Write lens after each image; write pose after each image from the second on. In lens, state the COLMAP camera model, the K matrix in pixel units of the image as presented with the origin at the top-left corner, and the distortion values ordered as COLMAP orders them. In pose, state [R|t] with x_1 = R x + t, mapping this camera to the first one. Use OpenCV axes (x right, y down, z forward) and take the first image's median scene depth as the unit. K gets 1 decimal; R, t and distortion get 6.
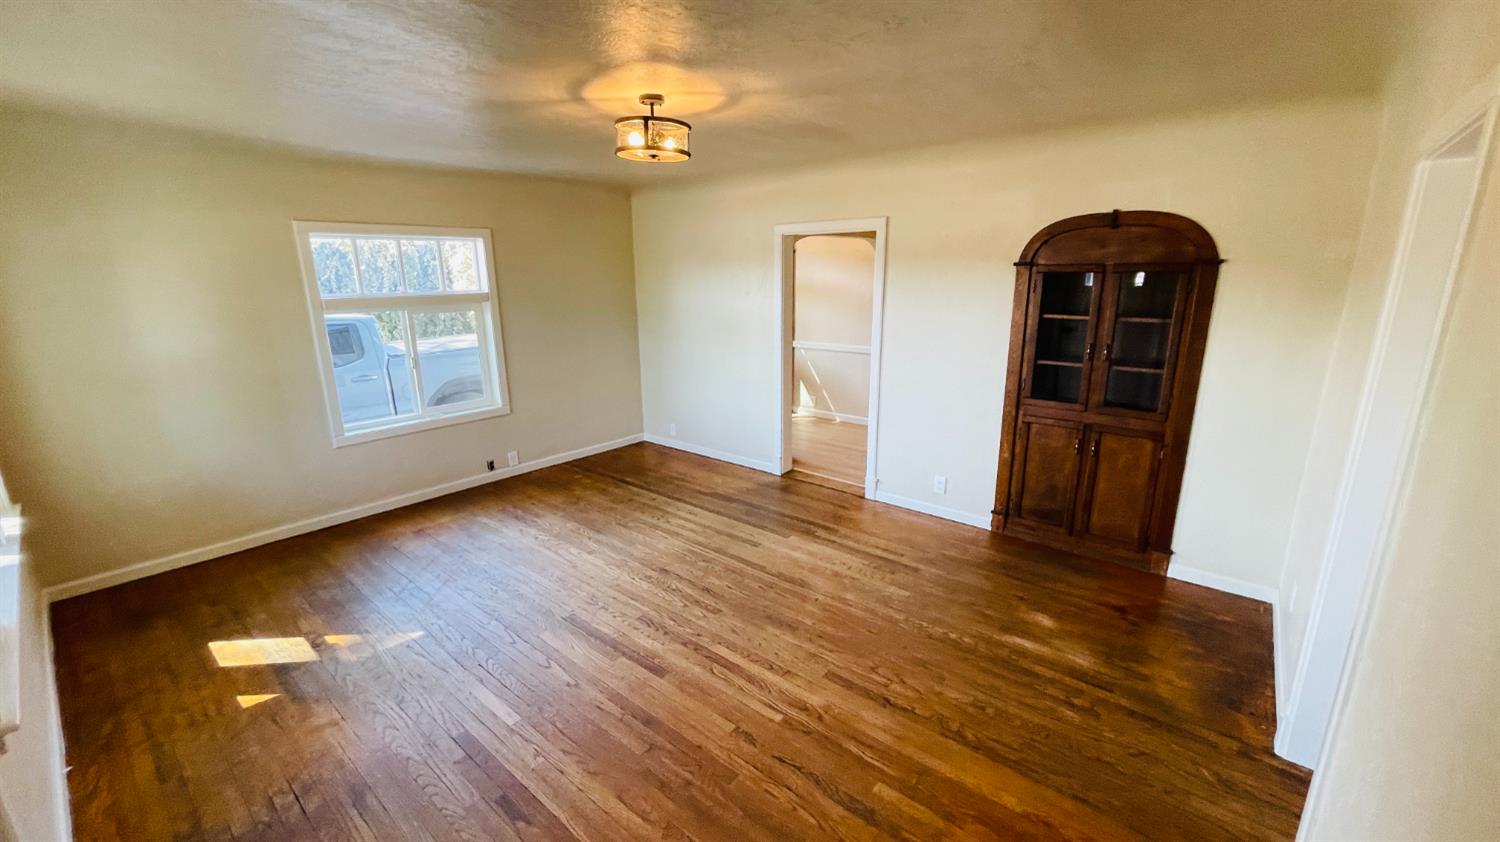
lens RADIAL K [[601.6, 0, 741.7], [0, 601.6, 422.4], [0, 0, 1]] dist [-0.005736, 0.002429]
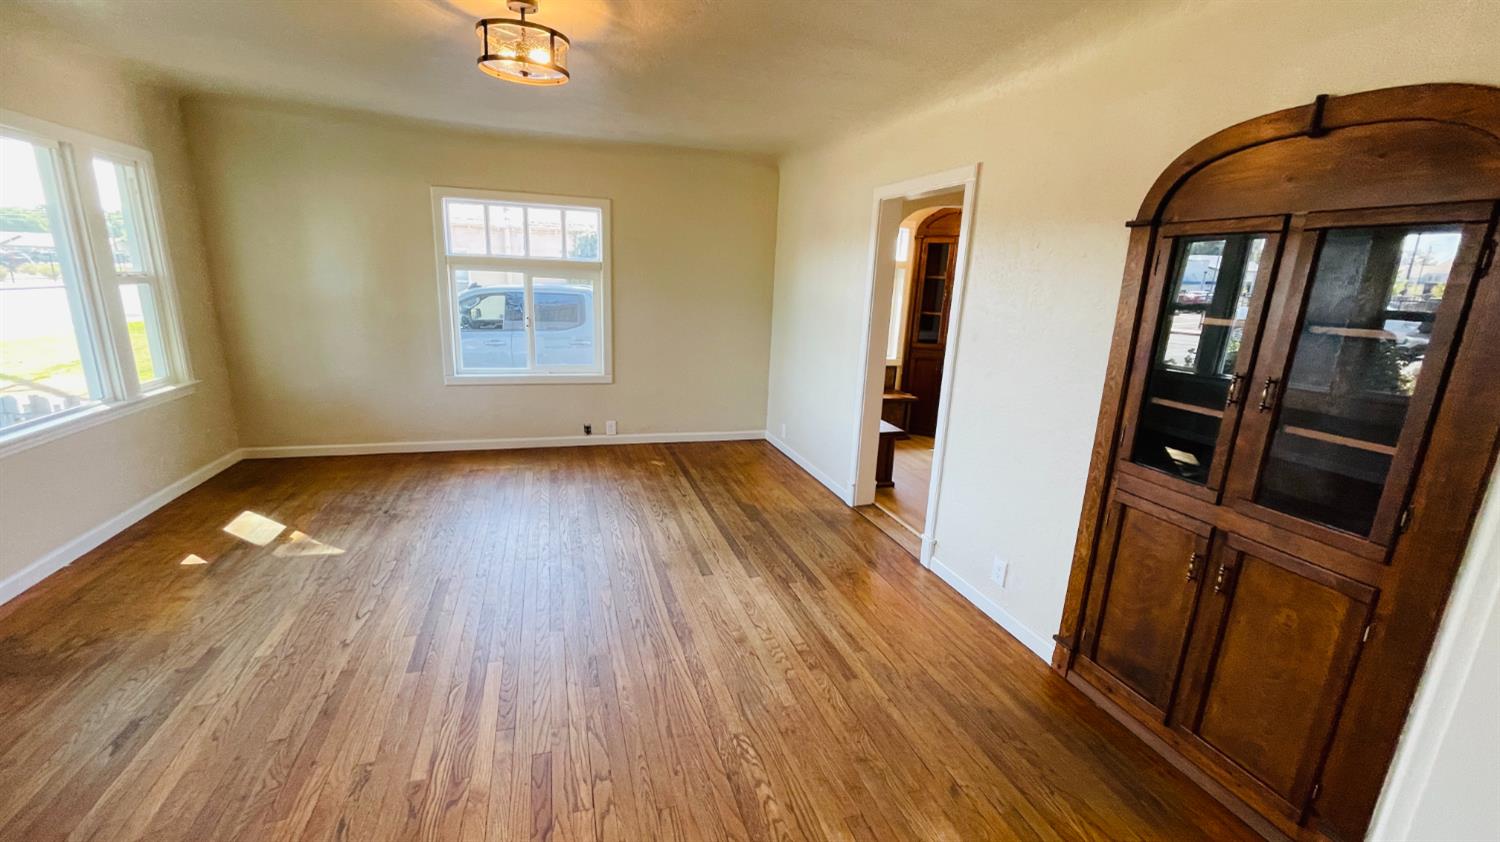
lens RADIAL K [[601.6, 0, 744.1], [0, 601.6, 422.7], [0, 0, 1]] dist [-0.005736, 0.002429]
pose [[0.847469, 0.170290, -0.502791, 0.460473], [-0.178421, 0.983423, 0.032341, -0.030579], [0.499963, 0.062300, 0.863803, 0.336301]]
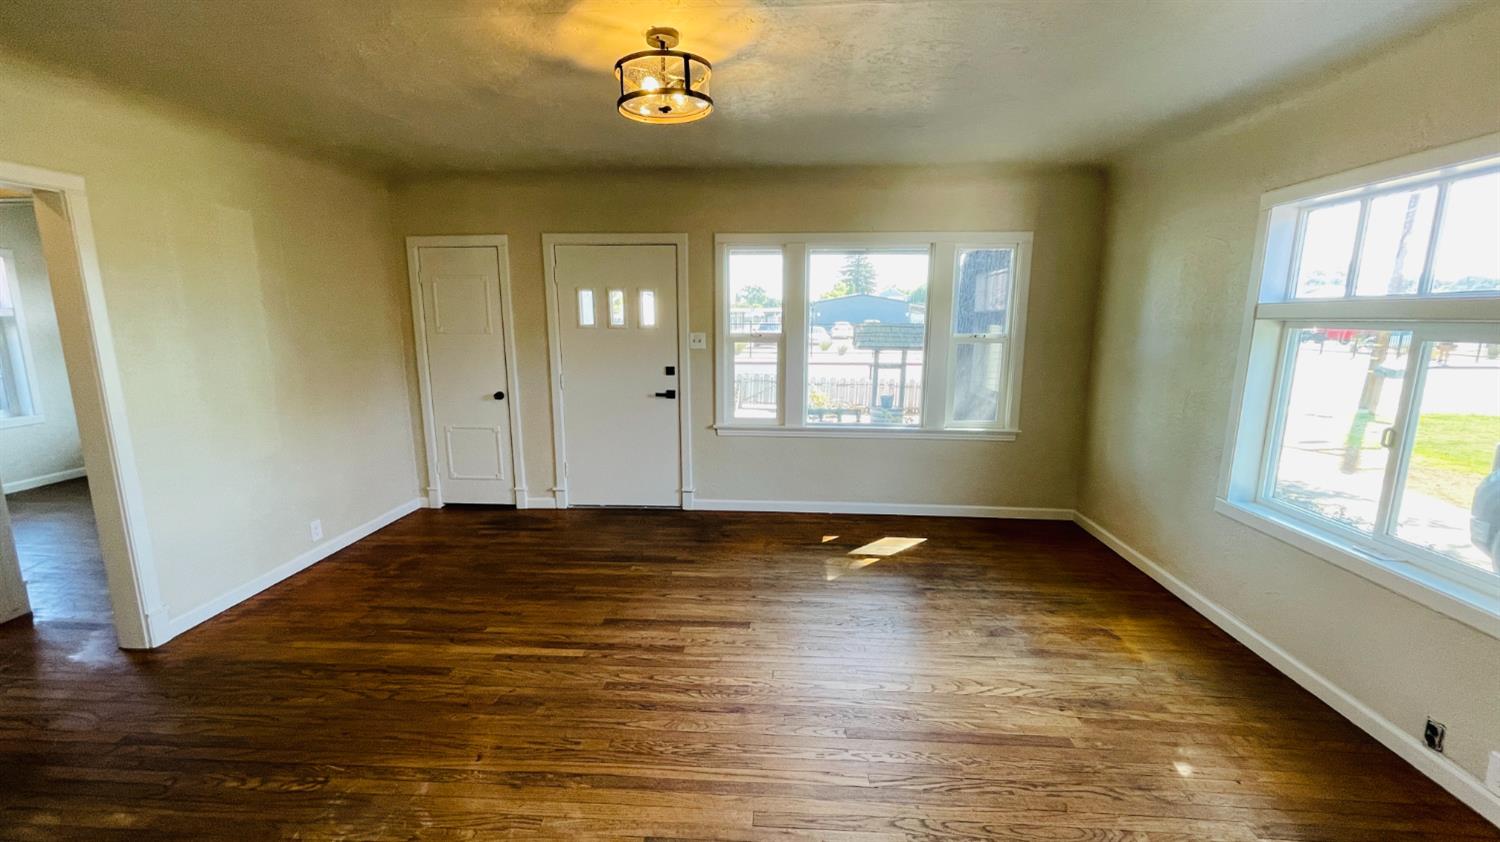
lens RADIAL K [[601.6, 0, 758.7], [0, 601.6, 423.8], [0, 0, 1]] dist [-0.005736, 0.002429]
pose [[-0.786678, 0.119205, -0.605745, 0.208164], [-0.146900, 0.916857, 0.371207, -0.283559], [0.599631, 0.381004, -0.703760, 1.317017]]
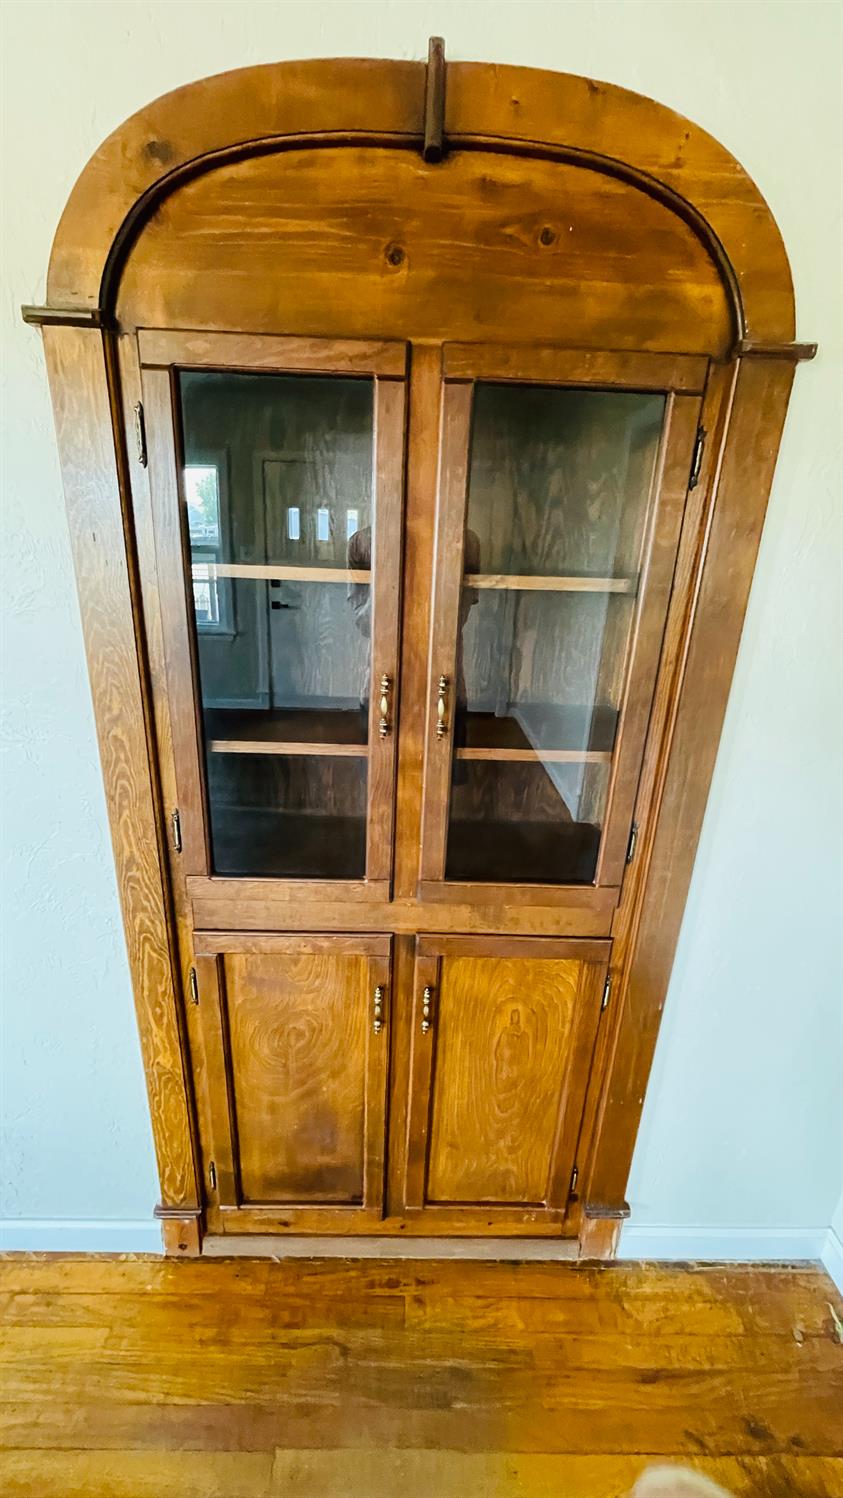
lens RADIAL K [[600.8, 0, 410.4], [0, 600.8, 736.5], [0, 0, 1]] dist [-0.005736, 0.002429]
pose [[0.745755, -0.171050, 0.643888, 0.392322], [0.118704, 0.985129, 0.124216, -0.129119], [-0.655560, -0.016203, 0.754969, 0.751556]]
